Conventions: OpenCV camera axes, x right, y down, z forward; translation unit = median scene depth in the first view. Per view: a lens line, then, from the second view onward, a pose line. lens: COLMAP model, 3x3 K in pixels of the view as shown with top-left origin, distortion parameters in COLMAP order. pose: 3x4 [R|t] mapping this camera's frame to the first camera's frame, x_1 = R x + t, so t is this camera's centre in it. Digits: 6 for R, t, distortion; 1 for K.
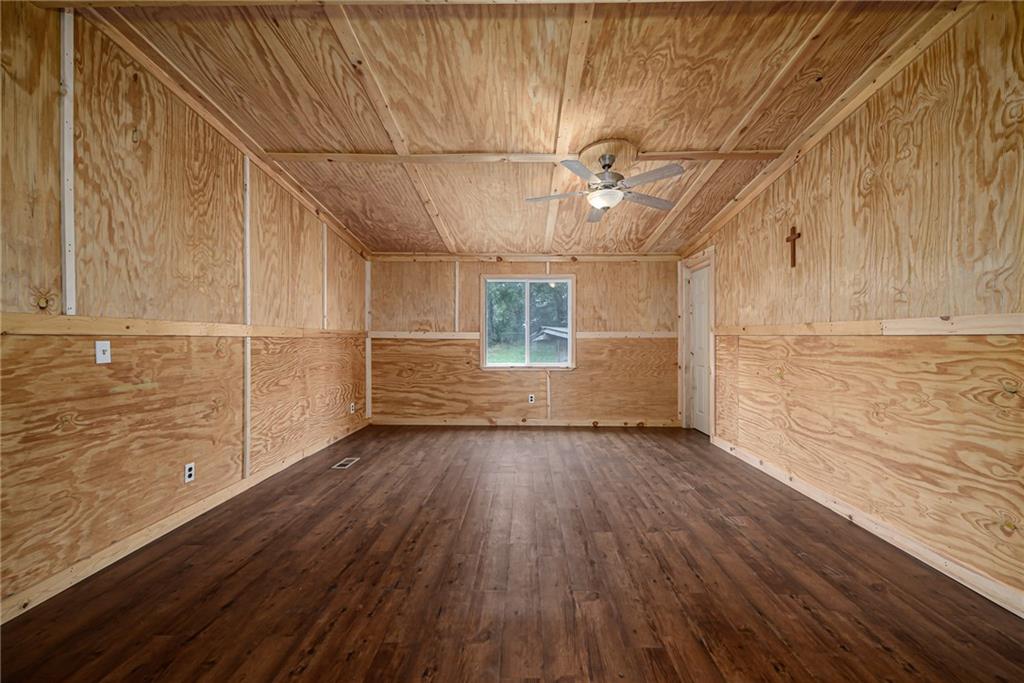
lens RADIAL K [[411.9, 0, 521.3], [0, 411.9, 341.1], [0, 0, 1]] dist [-0.000573, -0.000206]
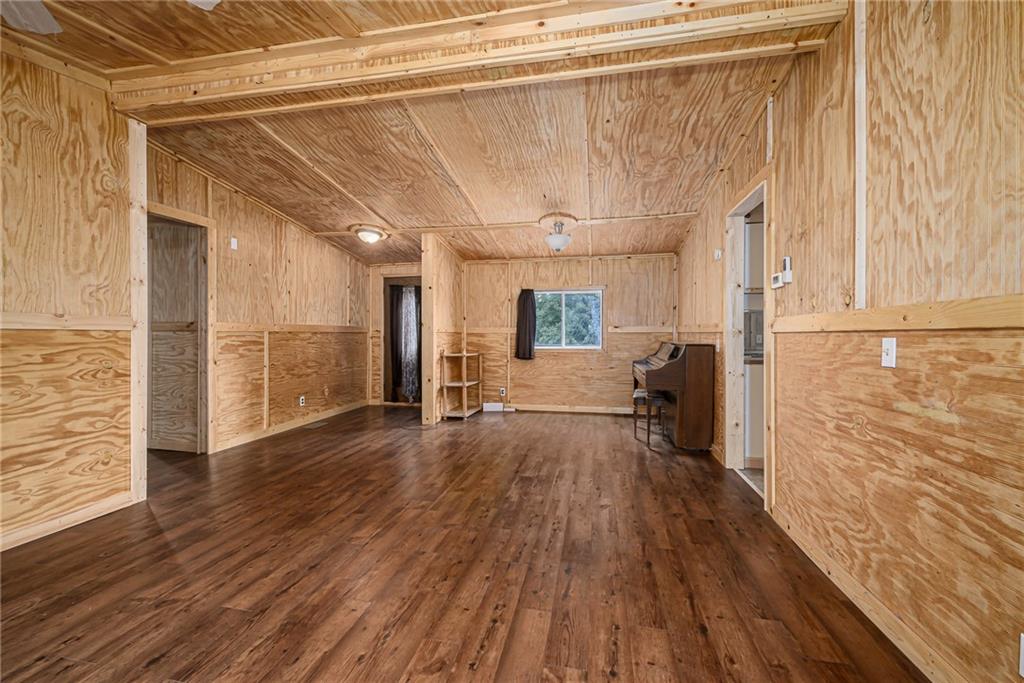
lens RADIAL K [[411.9, 0, 512.9], [0, 411.9, 339.8], [0, 0, 1]] dist [-0.000573, -0.000206]
pose [[-0.981170, -0.005072, 0.193080, -0.477916], [-0.002029, 0.999871, 0.015953, -0.007355], [-0.193136, 0.015261, -0.981053, 1.884784]]
